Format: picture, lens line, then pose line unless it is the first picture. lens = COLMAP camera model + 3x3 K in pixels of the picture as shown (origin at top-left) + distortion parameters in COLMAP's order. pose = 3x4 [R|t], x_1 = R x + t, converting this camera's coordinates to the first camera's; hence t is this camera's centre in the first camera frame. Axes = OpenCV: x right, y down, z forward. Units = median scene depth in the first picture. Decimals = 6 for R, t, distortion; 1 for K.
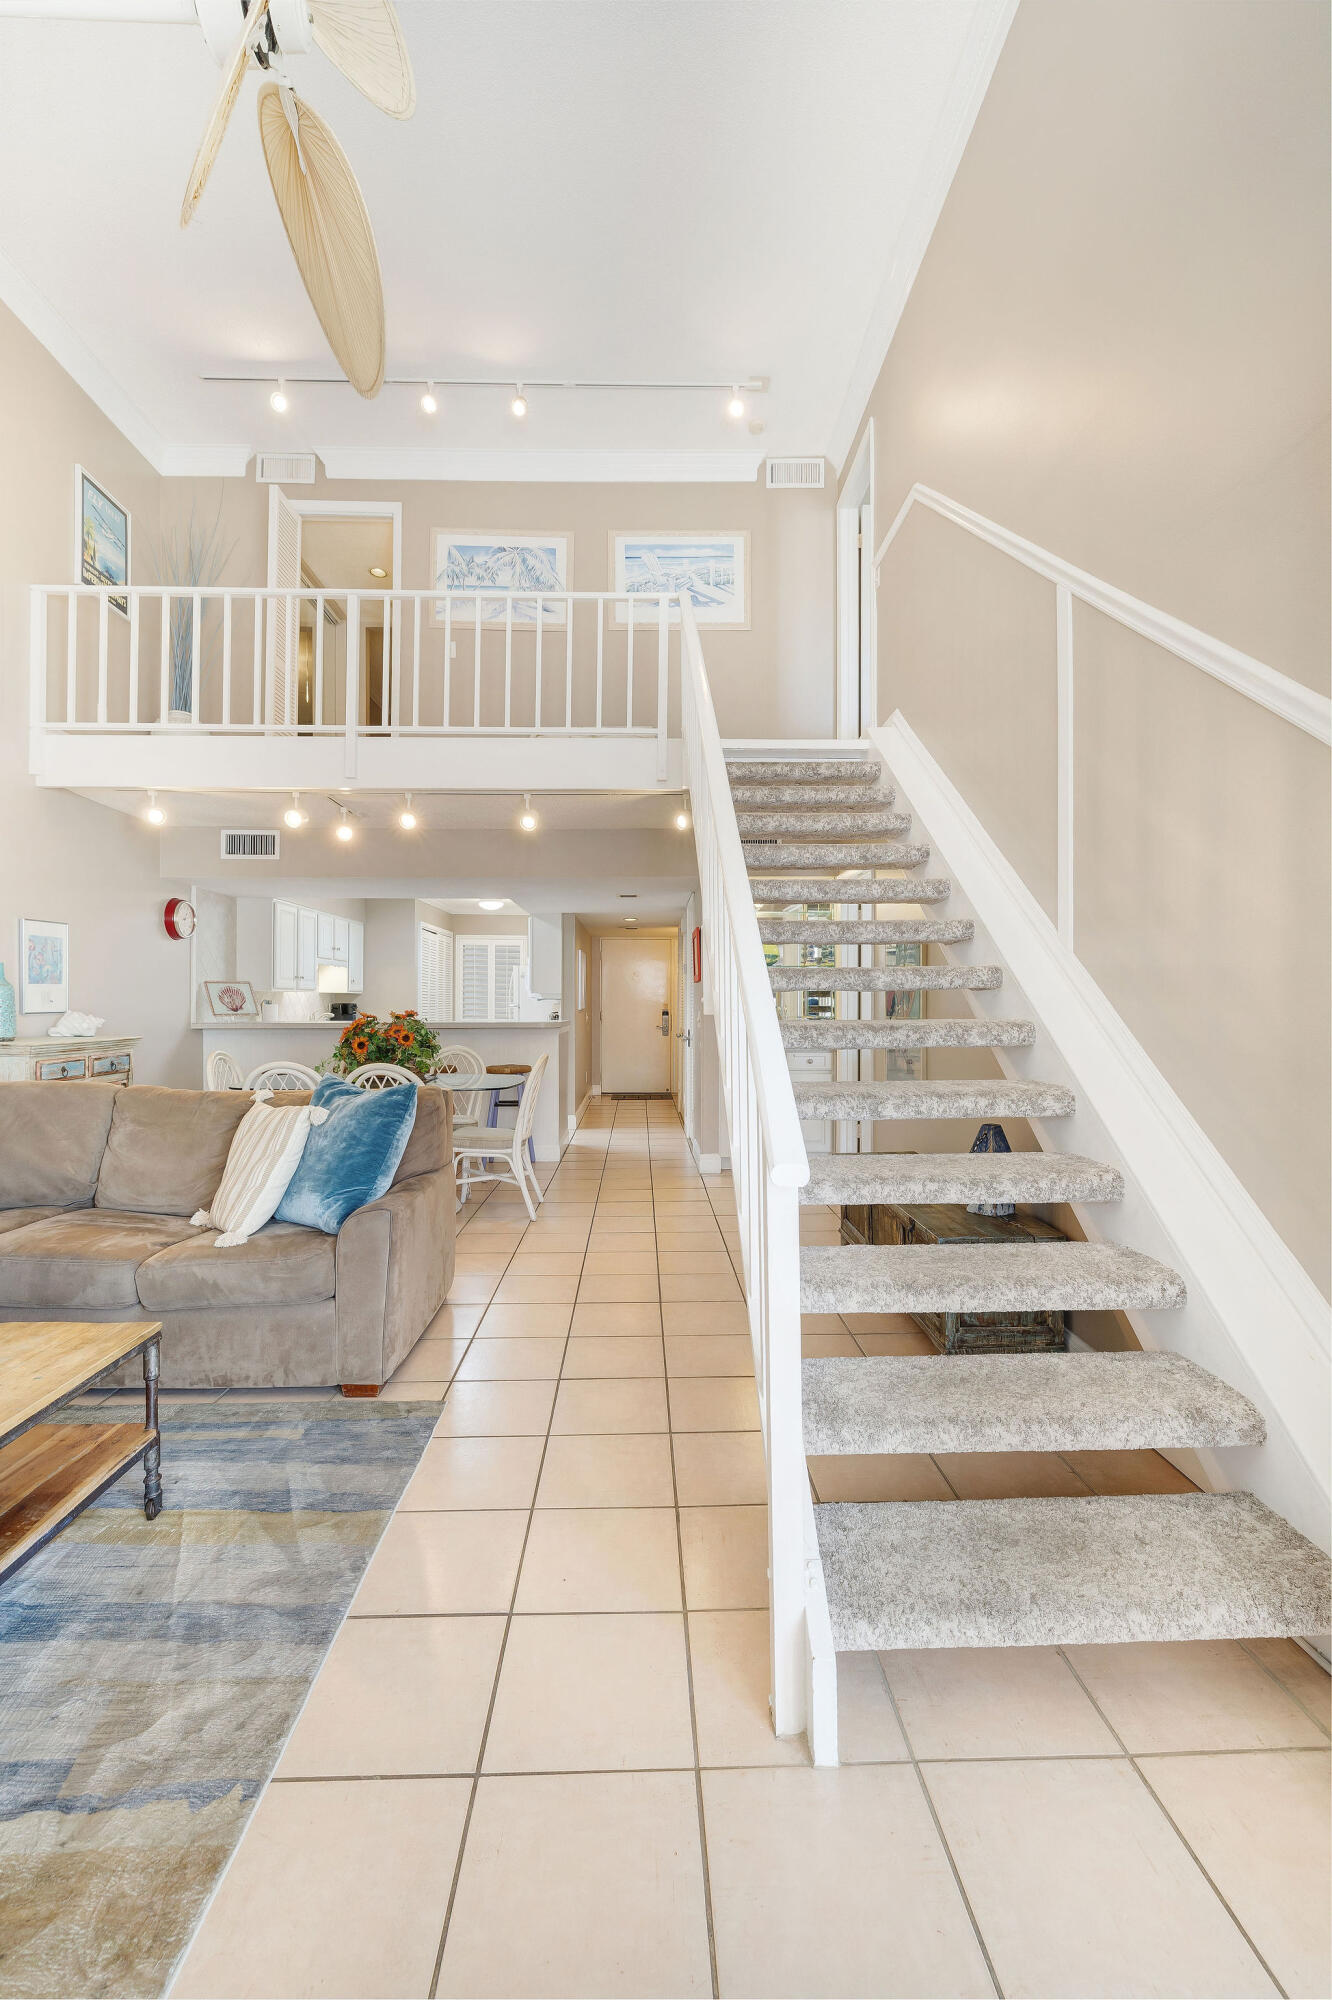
lens RADIAL K [[847.5, 0, 667.6], [0, 847.5, 1001.5], [0, 0, 1]] dist [-0.000951, -0.000011]
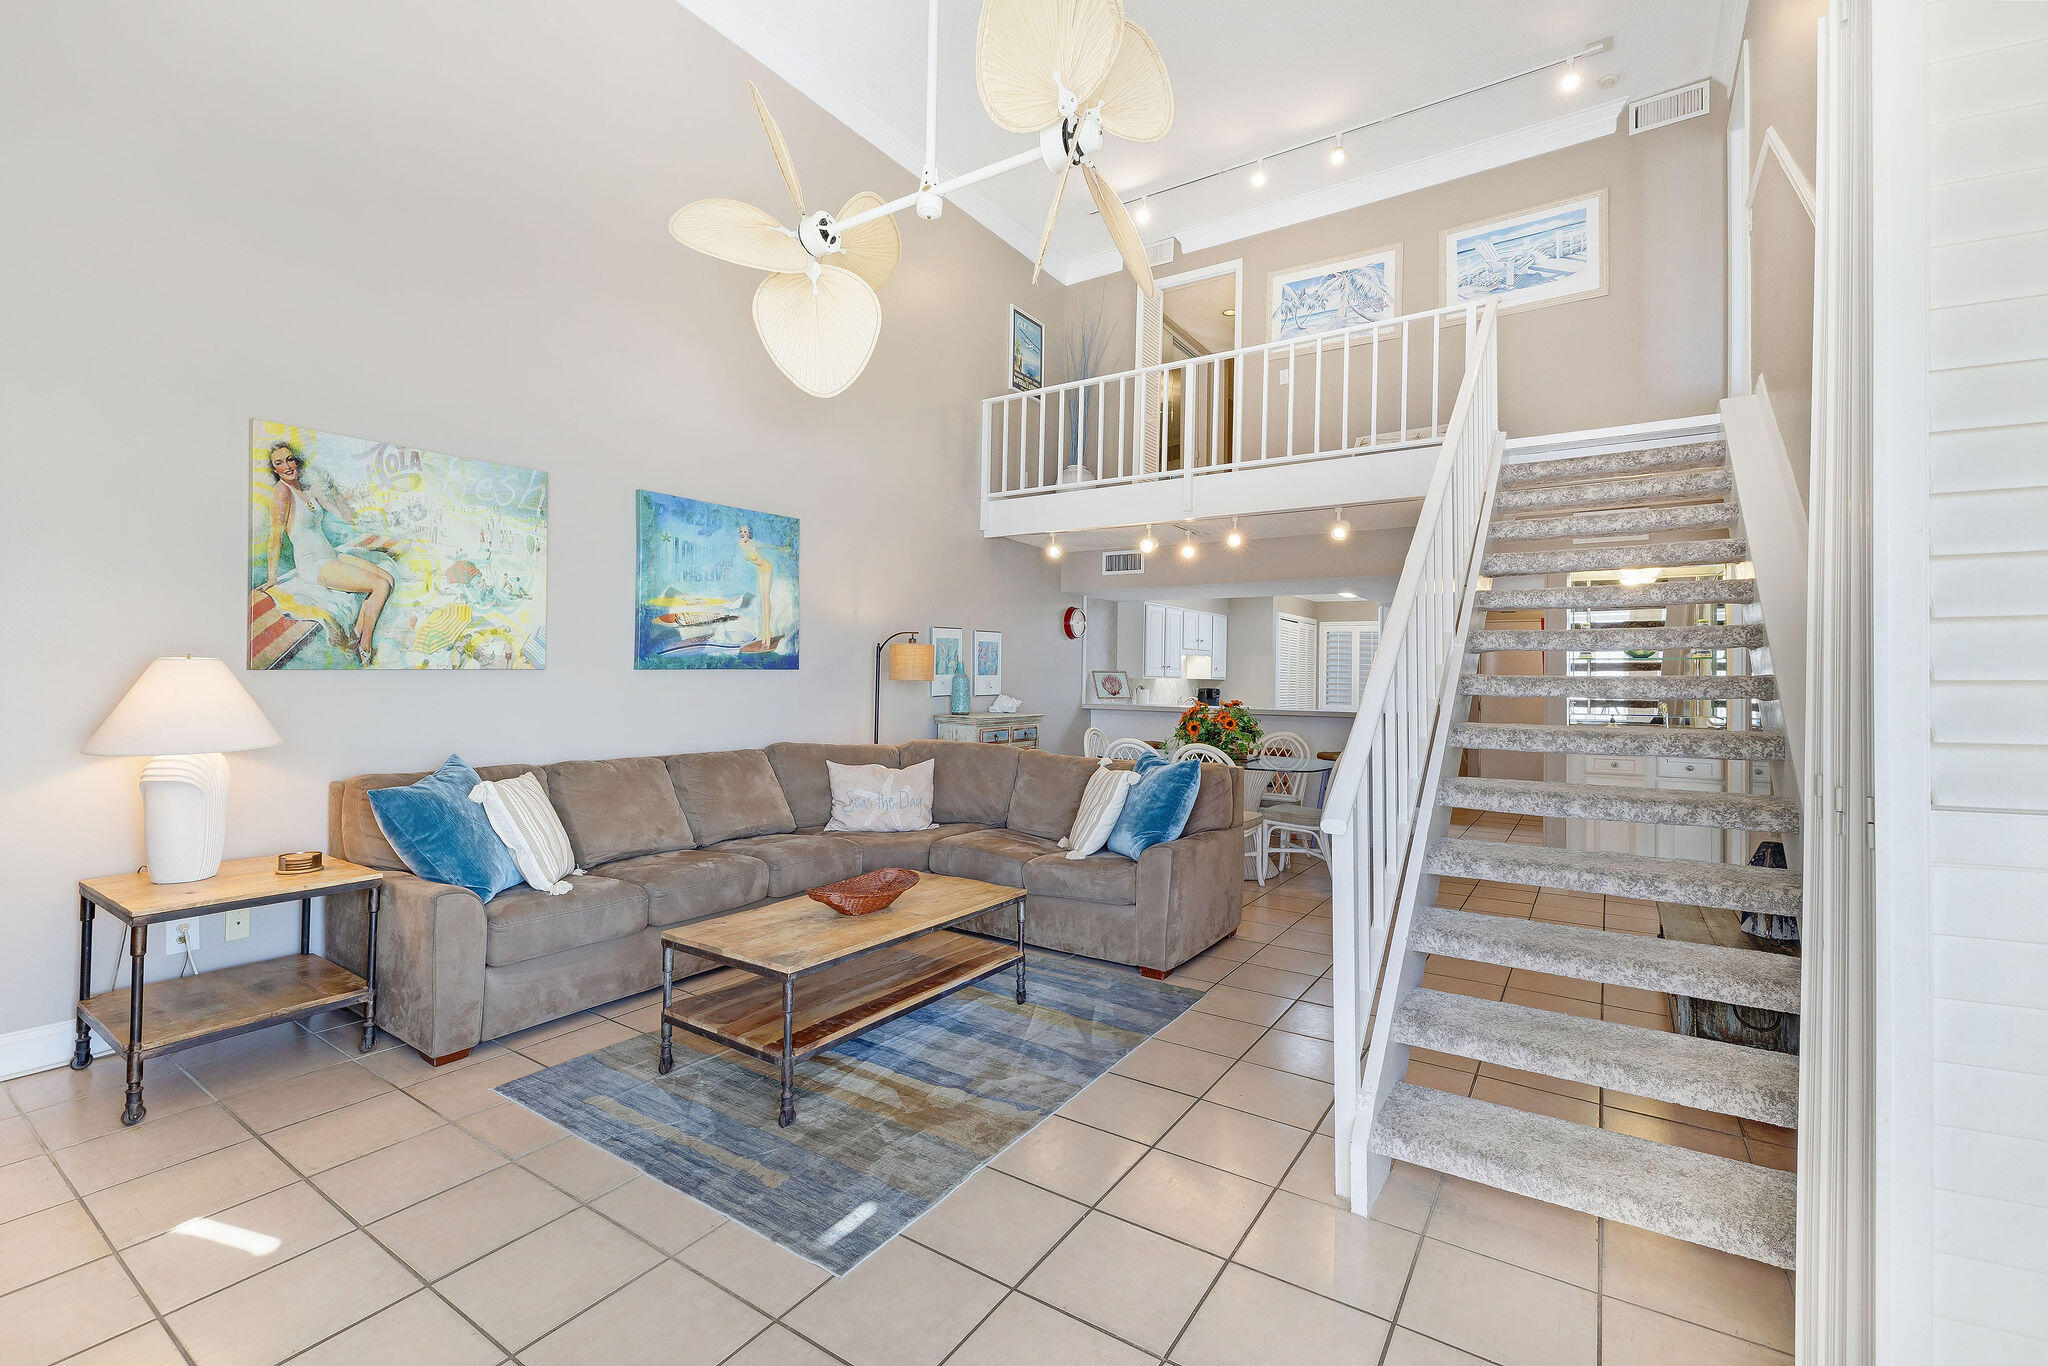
lens RADIAL K [[867.8, 0, 1025.8], [0, 867.8, 680.9], [0, 0, 1]] dist [-0.000951, -0.000011]
pose [[0.823340, 0.012384, -0.567413, 0.170232], [-0.013135, 0.999910, 0.002764, -0.019160], [0.567396, 0.005178, 0.823429, -0.192833]]
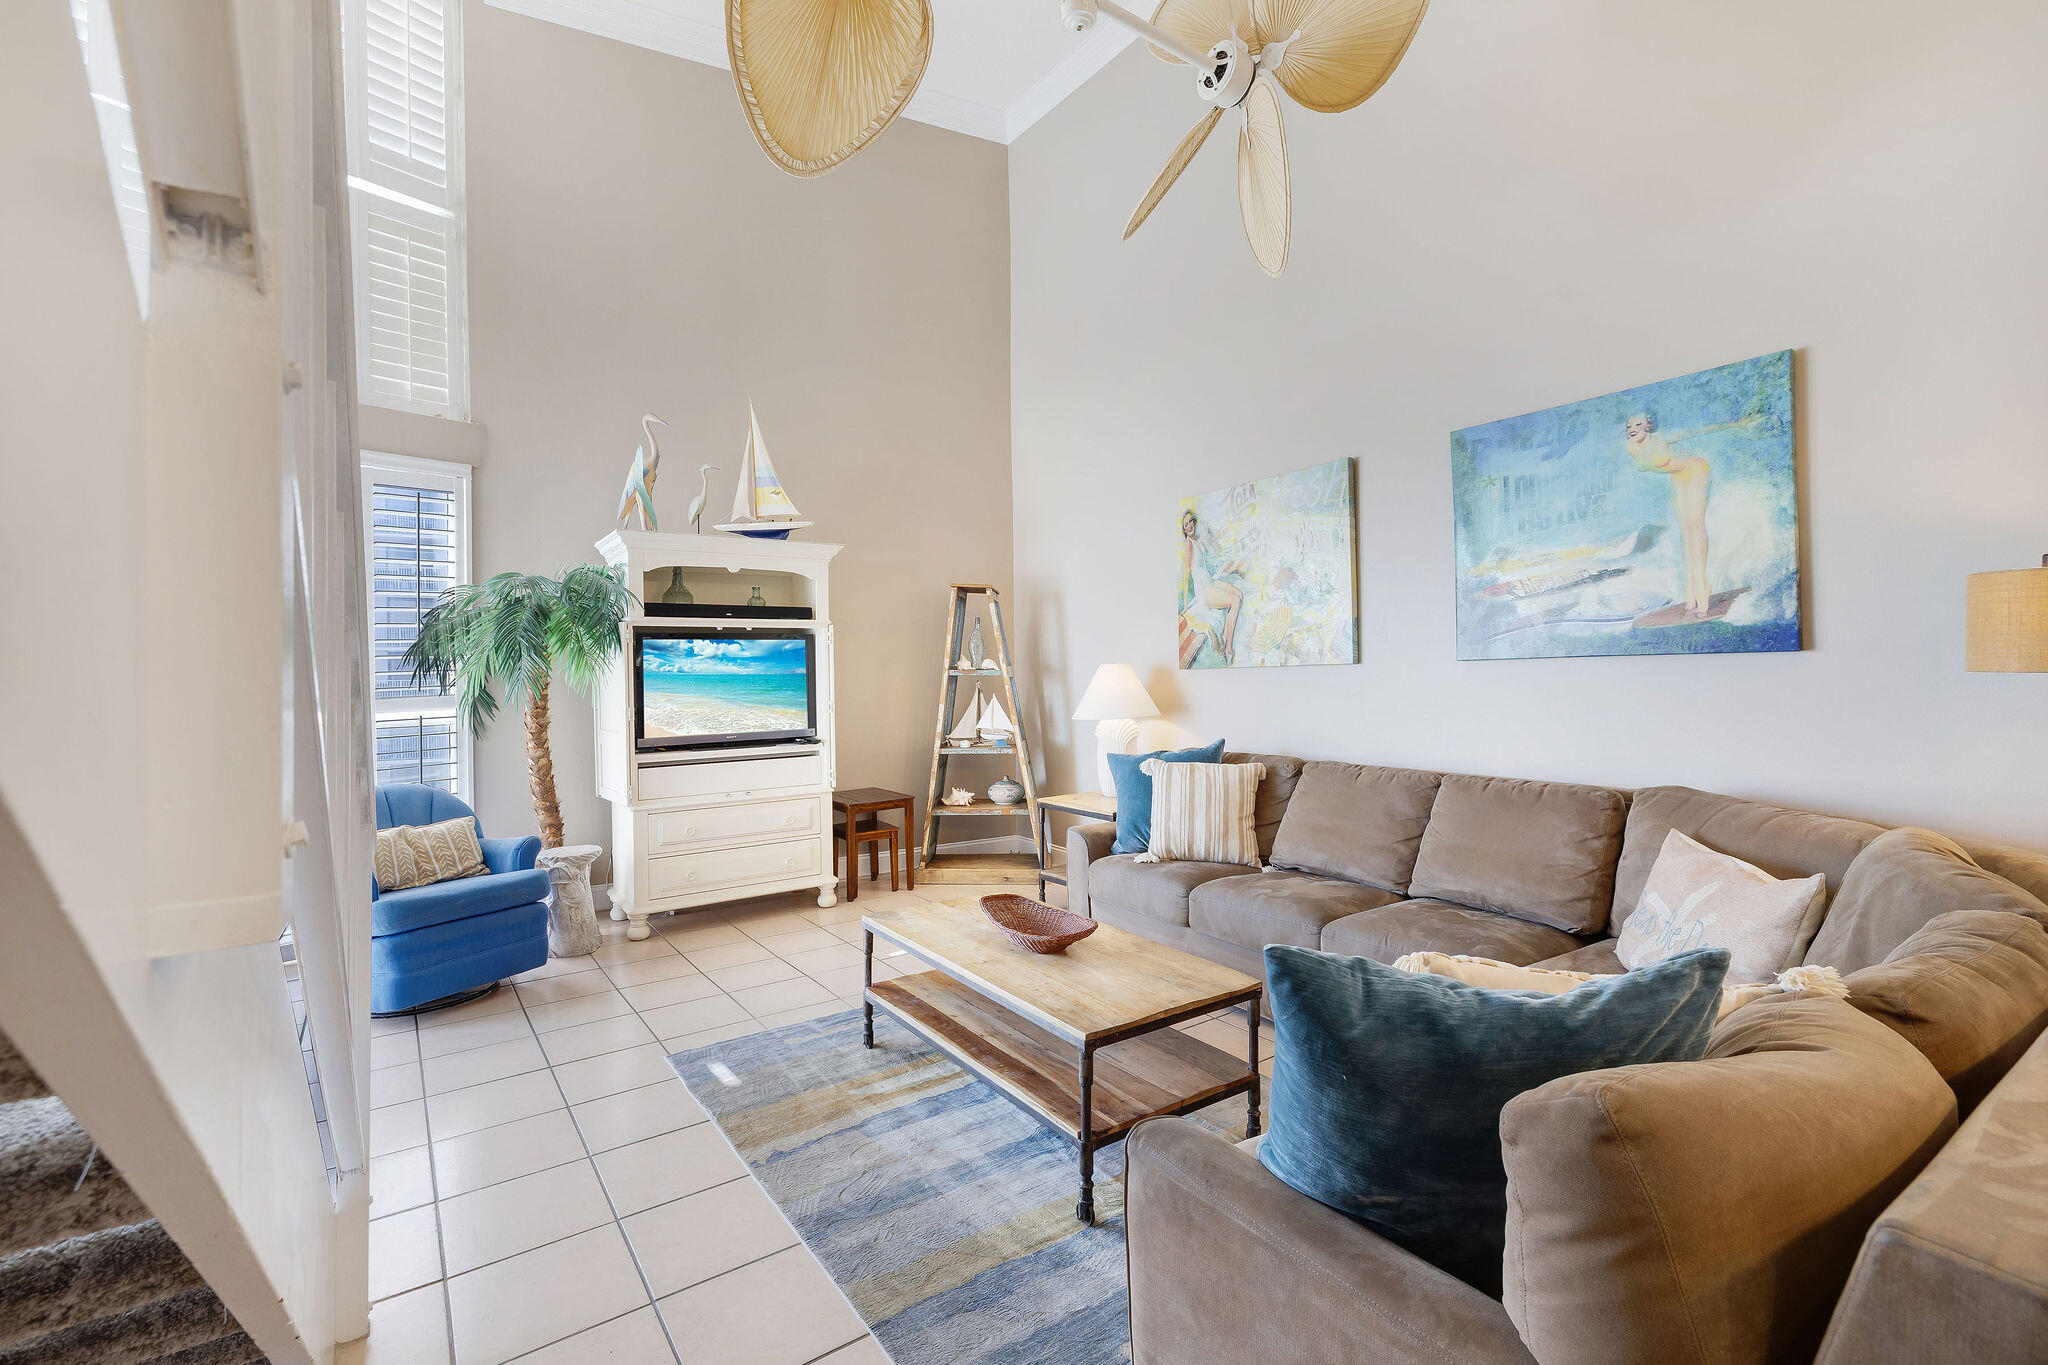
lens RADIAL K [[914.4, 0, 1018.7], [0, 914.4, 669.7], [0, 0, 1]] dist [-0.000680, 0.000644]
pose [[-0.833117, 0.006765, -0.553055, 0.004622], [0.007944, 0.999968, 0.000266, -0.019505], [0.553040, -0.004171, -0.833144, 0.952450]]
